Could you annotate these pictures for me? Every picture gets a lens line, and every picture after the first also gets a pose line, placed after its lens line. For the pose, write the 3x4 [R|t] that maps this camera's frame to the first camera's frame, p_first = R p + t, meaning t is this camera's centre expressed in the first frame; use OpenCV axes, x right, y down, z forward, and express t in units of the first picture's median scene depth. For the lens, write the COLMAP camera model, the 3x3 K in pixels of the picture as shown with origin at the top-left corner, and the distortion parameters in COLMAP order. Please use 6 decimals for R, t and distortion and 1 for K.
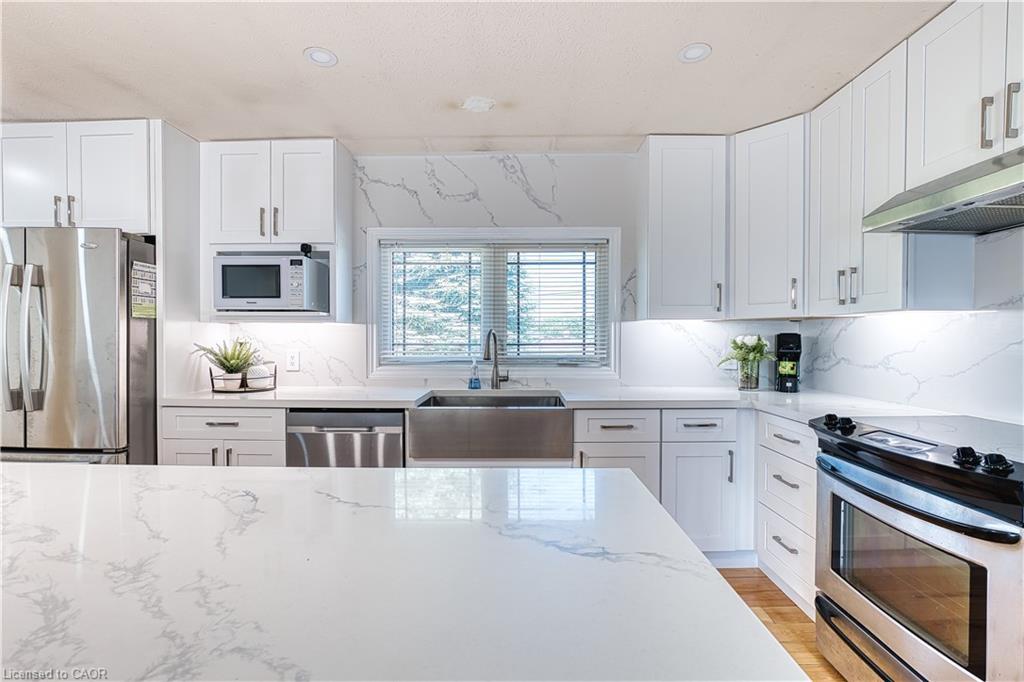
lens RADIAL K [[472.2, 0, 516.6], [0, 472.2, 344.9], [0, 0, 1]] dist [-0.024295, 0.000537]
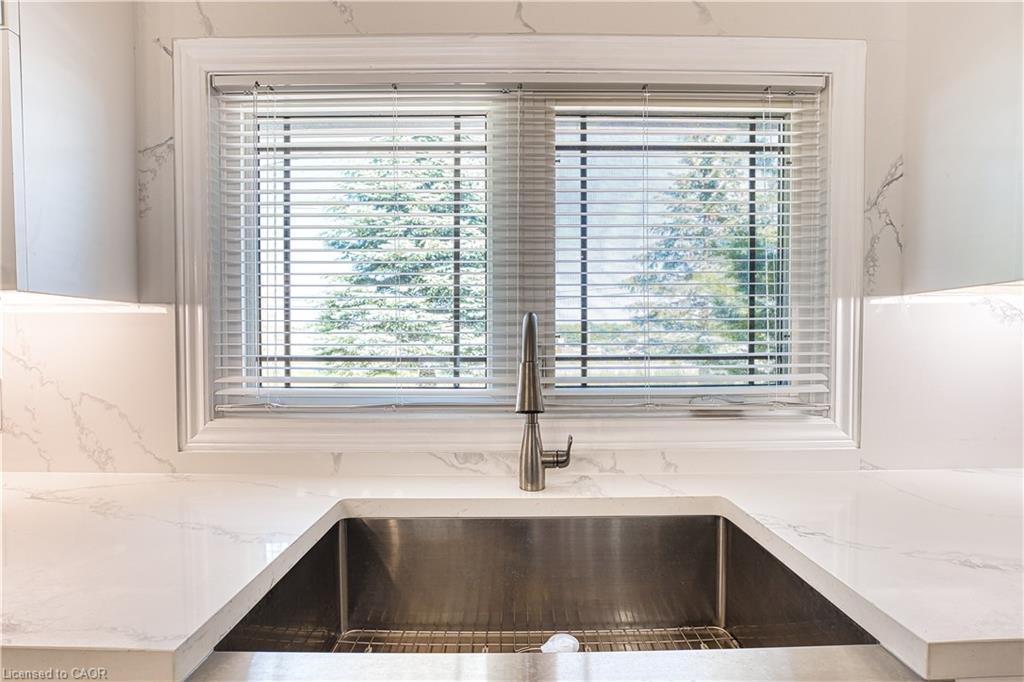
lens RADIAL K [[458.6, 0, 517.5], [0, 458.6, 351.4], [0, 0, 1]] dist [-0.001845, 0.000011]
pose [[0.999842, -0.002099, 0.017630, -0.061498], [0.002150, 0.999994, -0.002842, -0.006346], [-0.017624, 0.002879, 0.999841, 0.669174]]
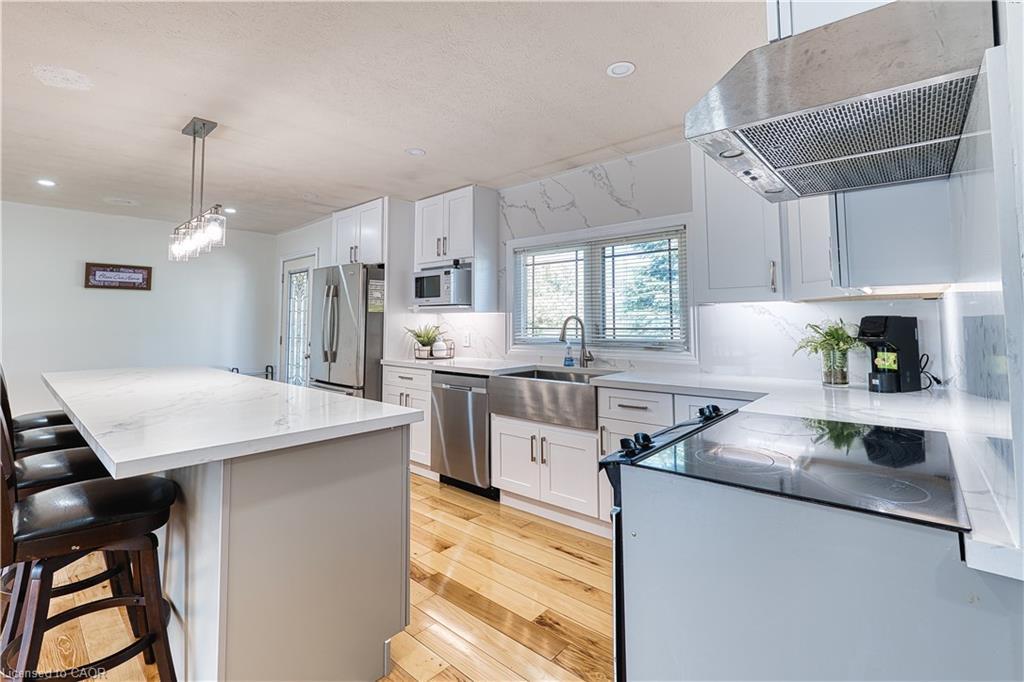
lens RADIAL K [[472.5, 0, 511.7], [0, 472.5, 285.7], [0, 0, 1]] dist [-0.001601, -0.000044]
pose [[0.758857, -0.053707, -0.649039, 0.587741], [-0.005049, 0.996079, -0.088328, -0.002266], [0.651237, 0.070306, 0.755610, -0.001969]]
